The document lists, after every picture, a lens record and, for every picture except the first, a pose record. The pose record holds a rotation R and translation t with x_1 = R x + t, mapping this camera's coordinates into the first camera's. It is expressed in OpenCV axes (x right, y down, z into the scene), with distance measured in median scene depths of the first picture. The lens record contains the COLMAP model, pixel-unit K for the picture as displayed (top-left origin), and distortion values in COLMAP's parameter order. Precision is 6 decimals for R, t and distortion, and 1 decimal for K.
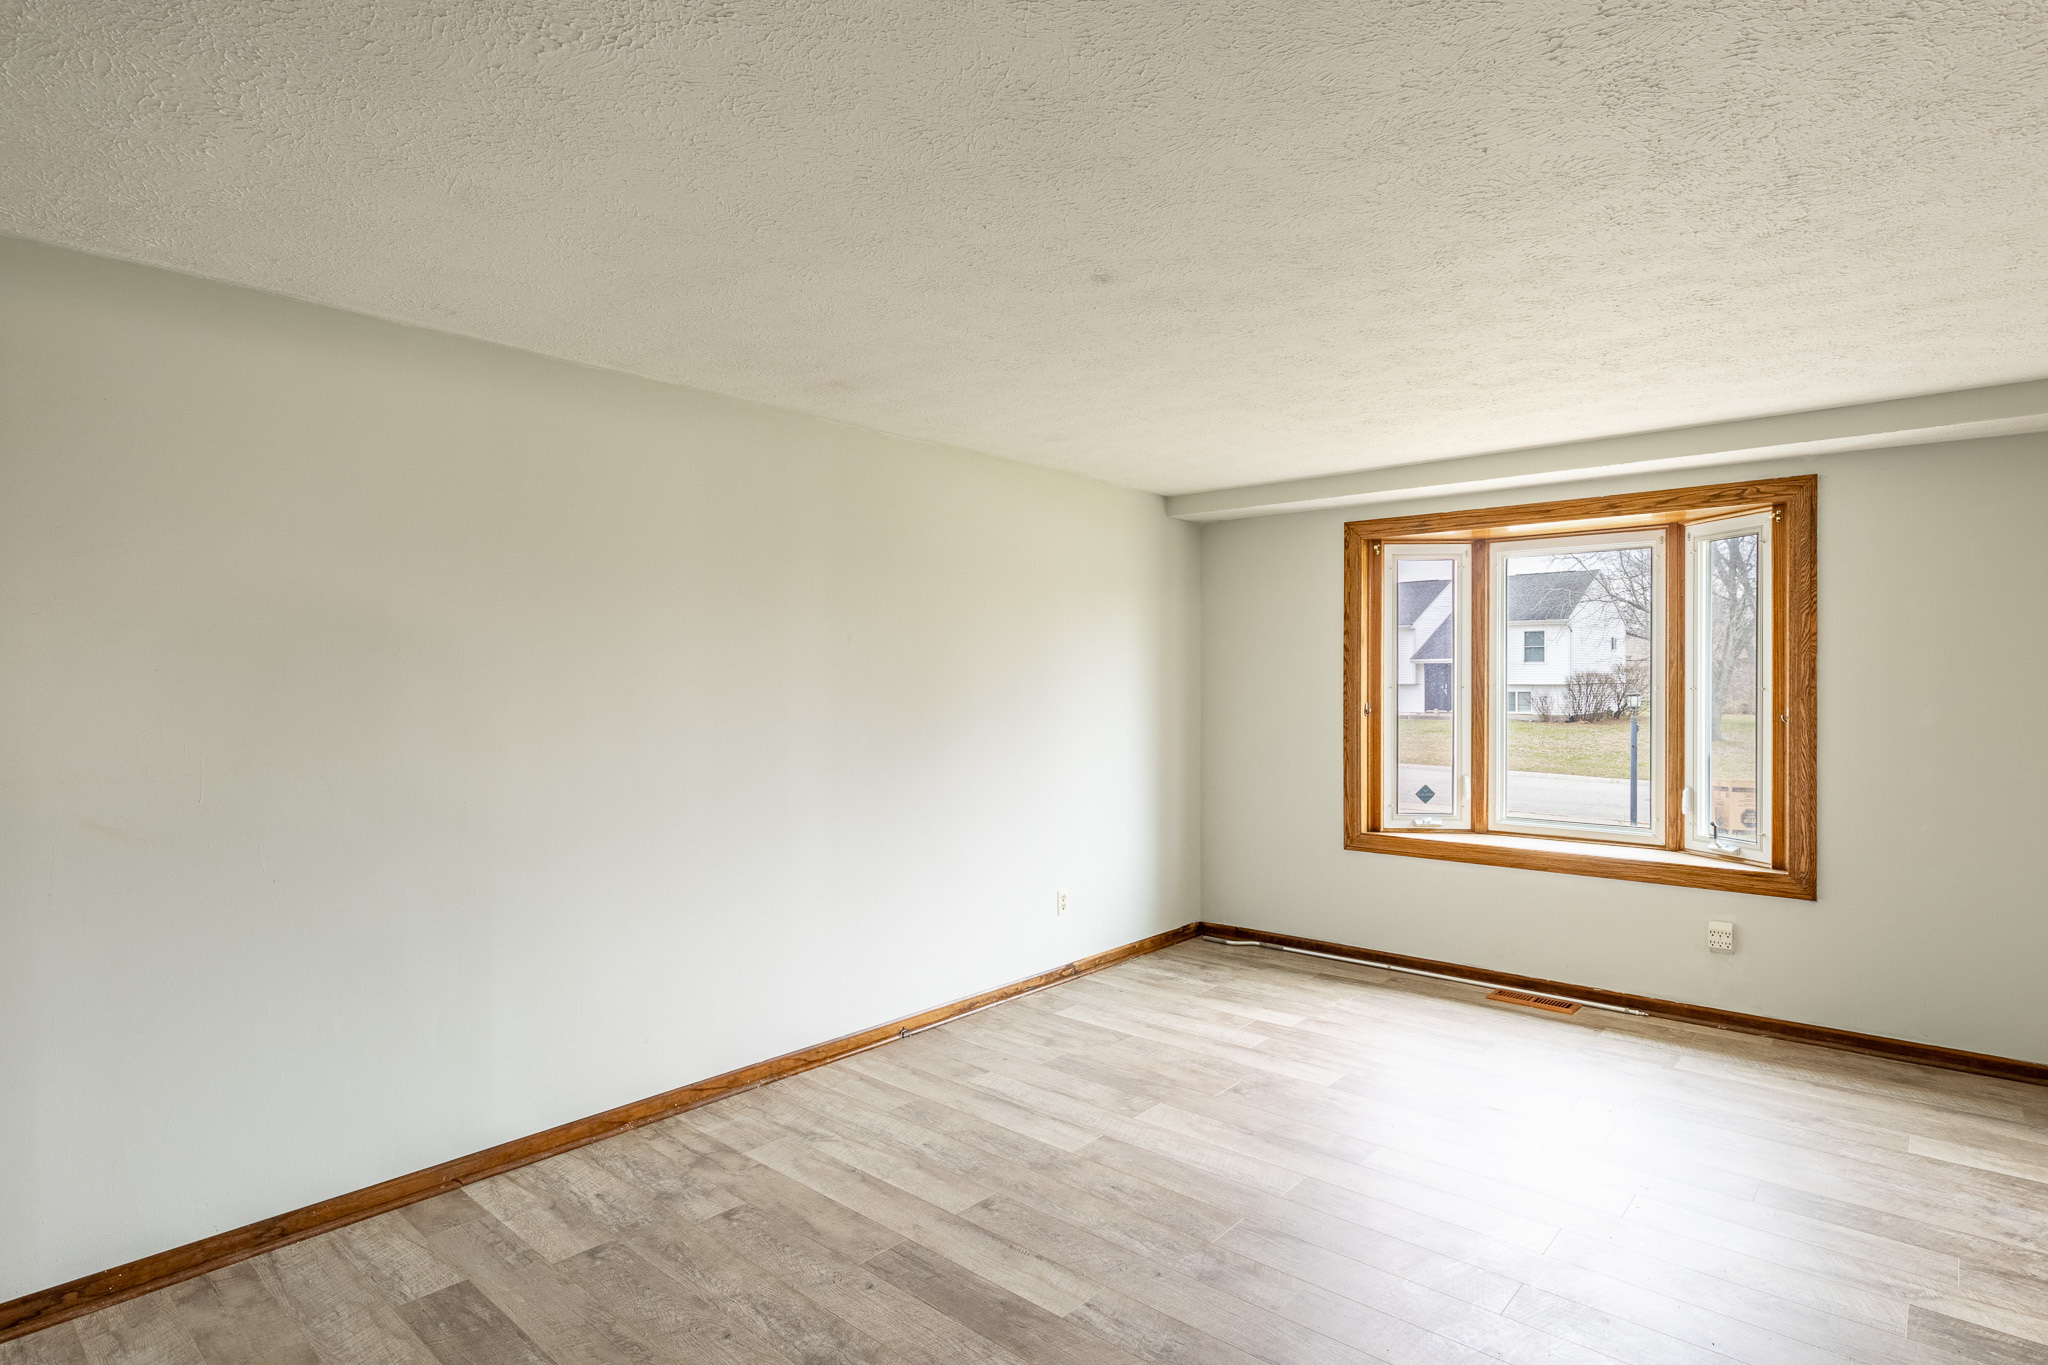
lens RADIAL K [[1043.1, 0, 1068.7], [0, 1043.1, 686.9], [0, 0, 1]] dist [-0.005448, -0.000633]
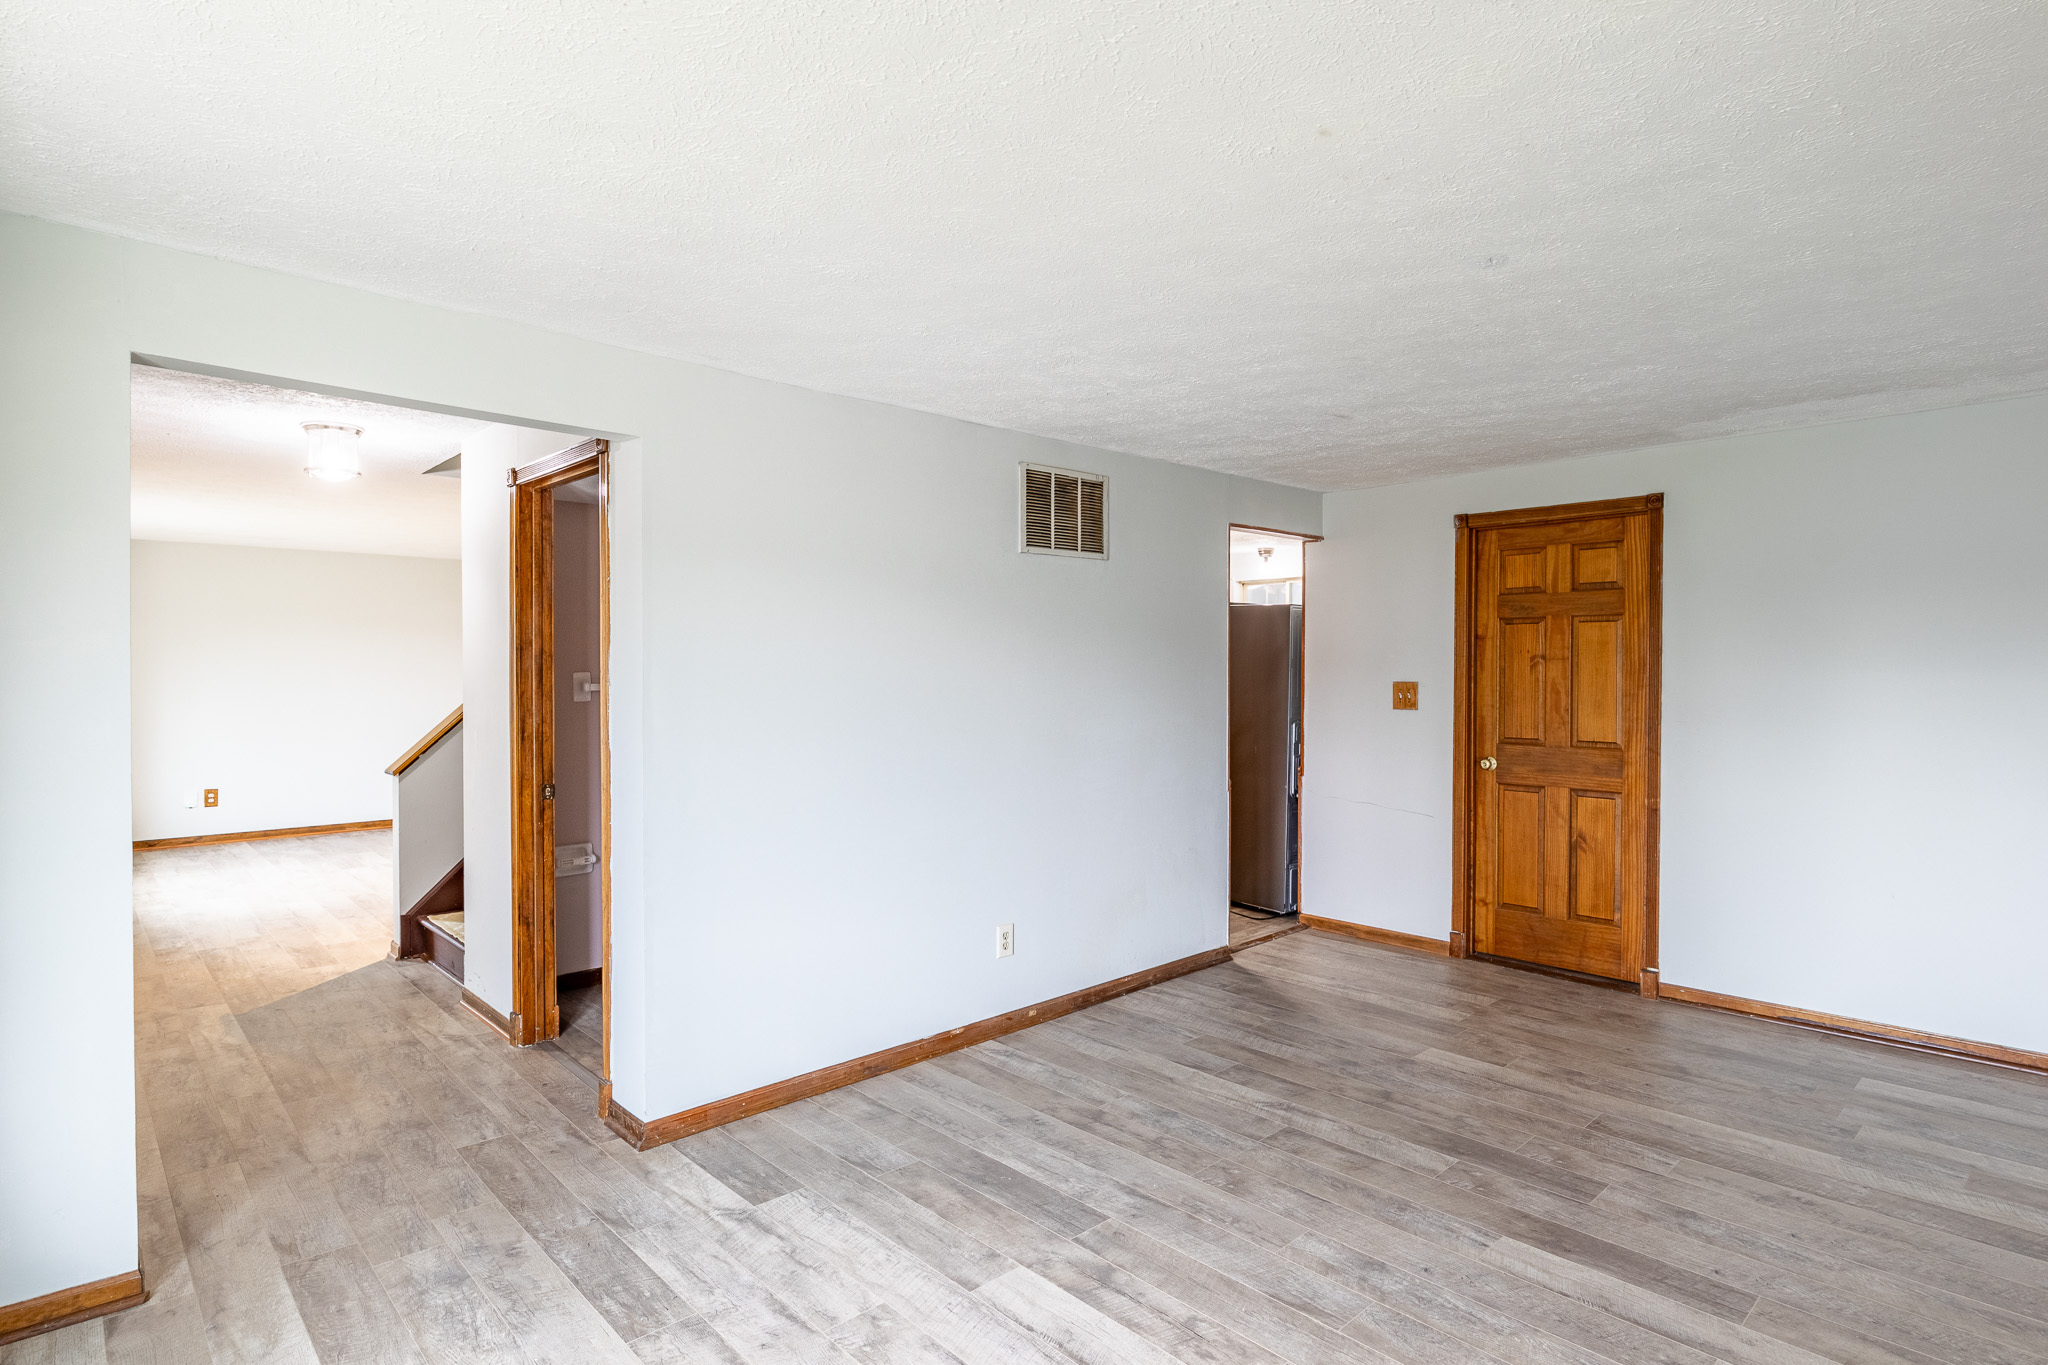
lens RADIAL K [[1080.4, 0, 1024.0], [0, 1080.4, 682.5], [0, 0, 1]] dist [-0.011900, -0.000929]
pose [[-0.992480, 0.000342, 0.122409, 0.208451], [0.002882, 0.999784, 0.020573, -0.012054], [-0.122375, 0.020771, -0.992267, 1.251958]]
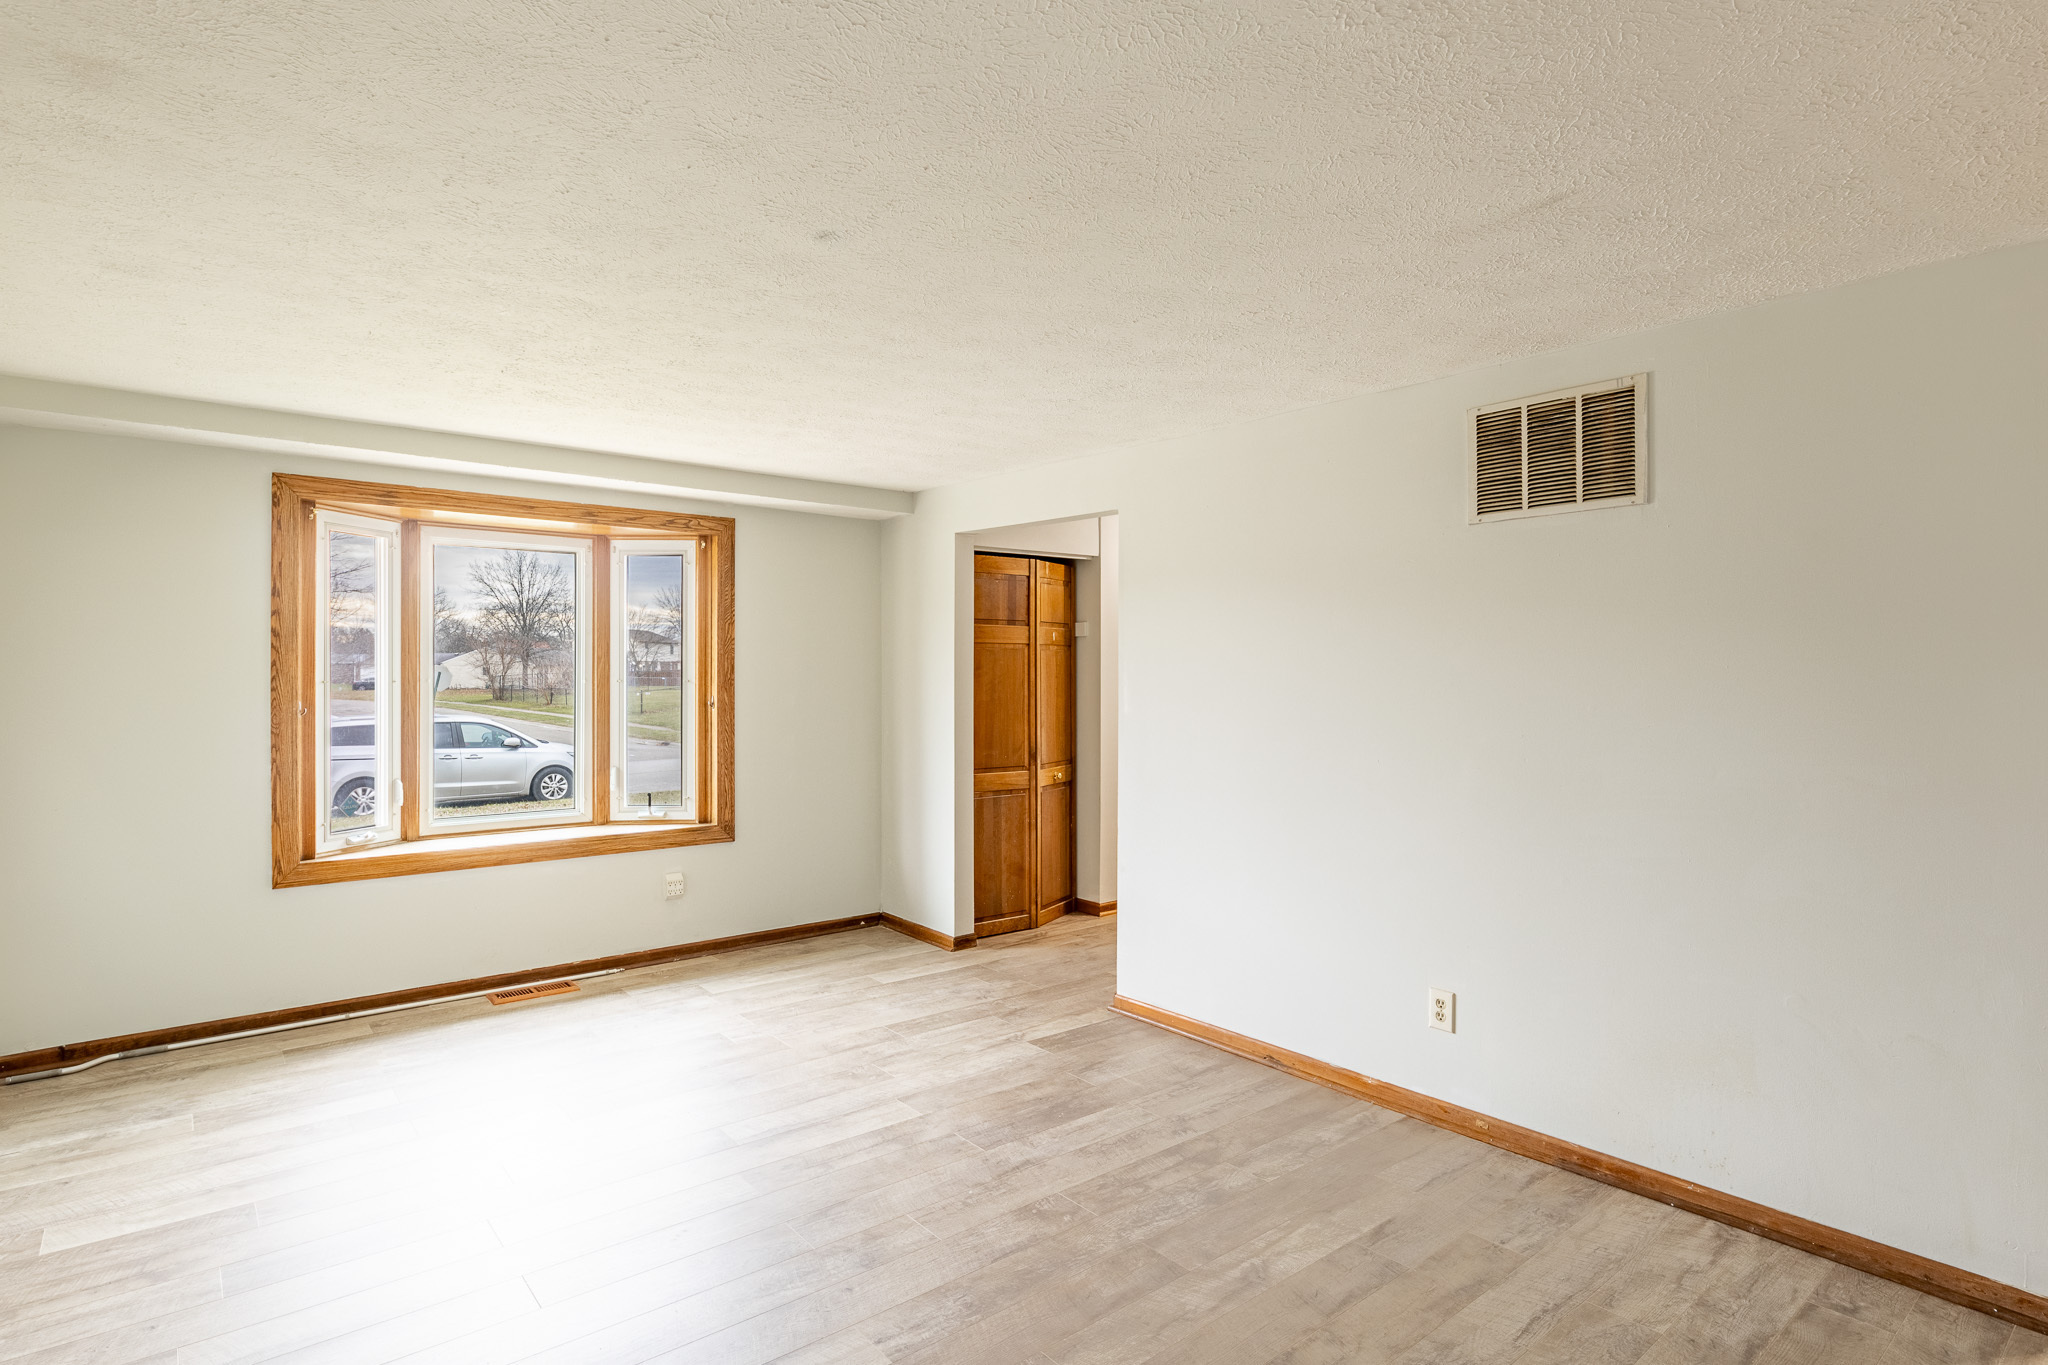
lens RADIAL K [[1040.3, 0, 984.9], [0, 1040.3, 677.9], [0, 0, 1]] dist [-0.003257, -0.000531]
pose [[0.210712, -0.002467, 0.977545, -0.505249], [0.003617, 0.999992, 0.001744, -0.003169], [-0.977542, 0.003168, 0.210719, 0.408769]]
